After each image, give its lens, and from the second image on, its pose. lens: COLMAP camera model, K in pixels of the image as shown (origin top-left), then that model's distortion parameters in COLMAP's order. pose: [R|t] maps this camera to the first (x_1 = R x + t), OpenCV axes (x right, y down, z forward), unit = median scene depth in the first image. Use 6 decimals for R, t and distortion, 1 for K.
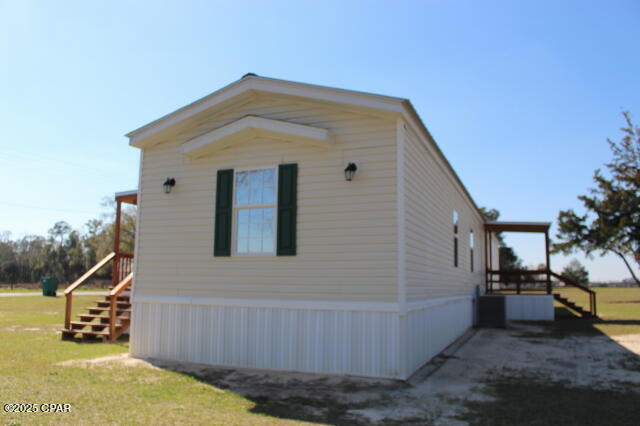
lens RADIAL K [[539.3, 0, 320.0], [0, 539.3, 213.0], [0, 0, 1]] dist [-0.179271, 0.159021]
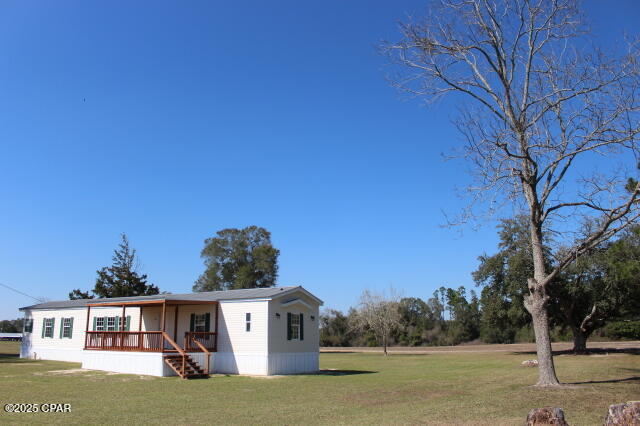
lens RADIAL K [[539.3, 0, 320.0], [0, 539.3, 213.0], [0, 0, 1]] dist [-0.179271, 0.159021]
pose [[0.150254, 0.216363, 0.964682, -3.514122], [-0.132785, 0.971335, -0.197173, -0.056013], [-0.979690, -0.098469, 0.174676, 0.326914]]
